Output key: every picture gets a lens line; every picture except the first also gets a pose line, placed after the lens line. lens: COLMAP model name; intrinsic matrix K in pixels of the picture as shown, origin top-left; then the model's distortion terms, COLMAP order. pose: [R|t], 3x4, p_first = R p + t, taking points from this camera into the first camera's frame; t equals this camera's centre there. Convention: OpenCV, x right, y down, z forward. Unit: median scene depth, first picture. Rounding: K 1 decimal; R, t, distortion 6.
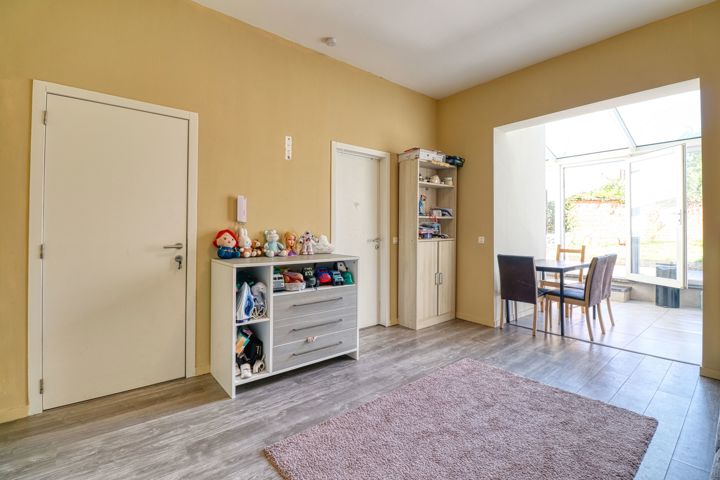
lens RADIAL K [[333.0, 0, 362.7], [0, 333.0, 228.4], [0, 0, 1]] dist [0.004953, -0.016317]
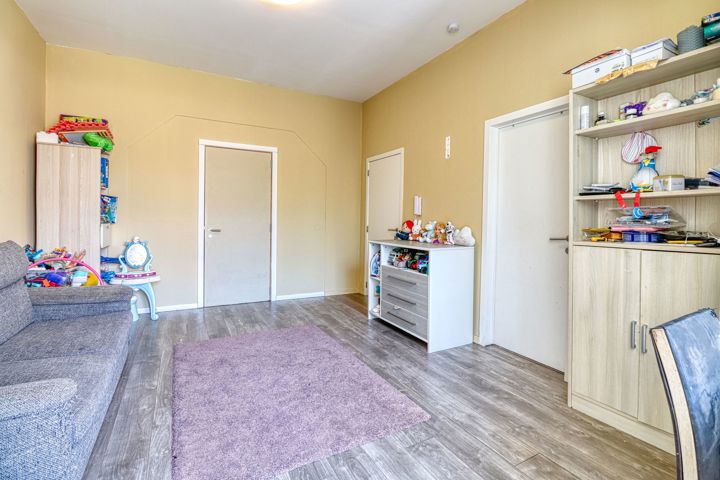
lens RADIAL K [[333.0, 0, 362.7], [0, 333.0, 228.4], [0, 0, 1]] dist [0.004953, -0.016317]
pose [[-0.202738, 0.019330, -0.979042, 0.930947], [-0.011868, 0.999683, 0.022195, 0.007377], [0.979161, 0.016119, -0.202445, 0.953604]]
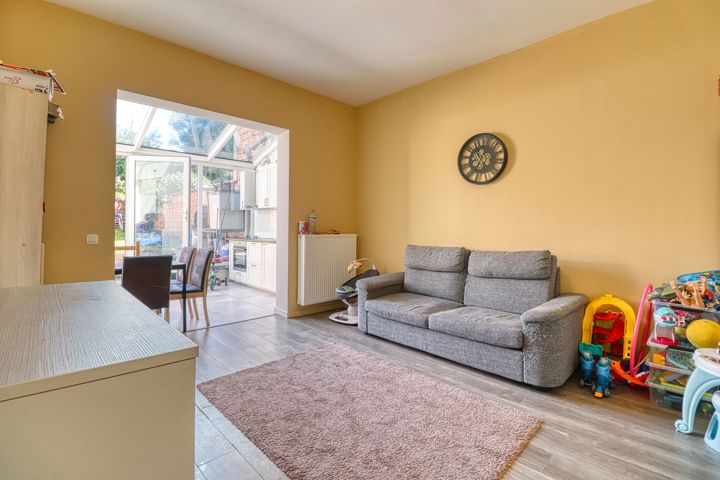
lens RADIAL K [[333.0, 0, 362.7], [0, 333.0, 228.4], [0, 0, 1]] dist [0.004953, -0.016317]
pose [[-0.077555, -0.003080, 0.996983, -0.500386], [-0.013719, 0.999904, 0.002022, 0.003875], [-0.996894, -0.013521, -0.077590, 0.638385]]
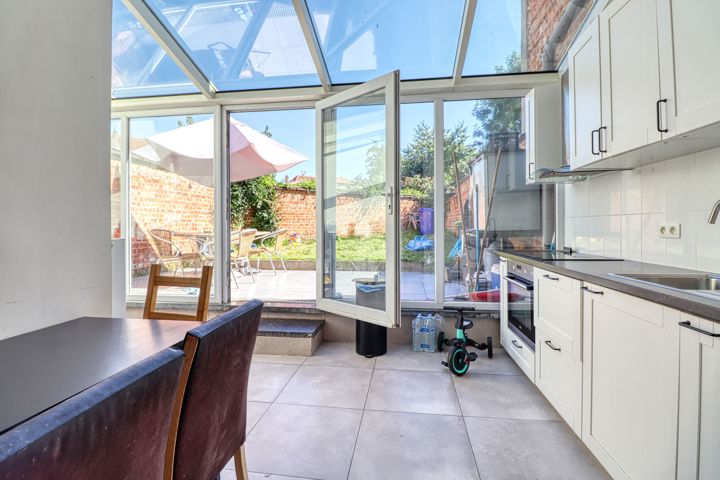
lens RADIAL K [[333.0, 0, 362.7], [0, 333.0, 228.4], [0, 0, 1]] dist [0.004953, -0.016317]
pose [[0.729943, -0.005886, 0.683483, 0.795965], [-0.003152, 0.999923, 0.011977, 0.008334], [-0.683501, -0.010896, 0.729869, 0.909456]]
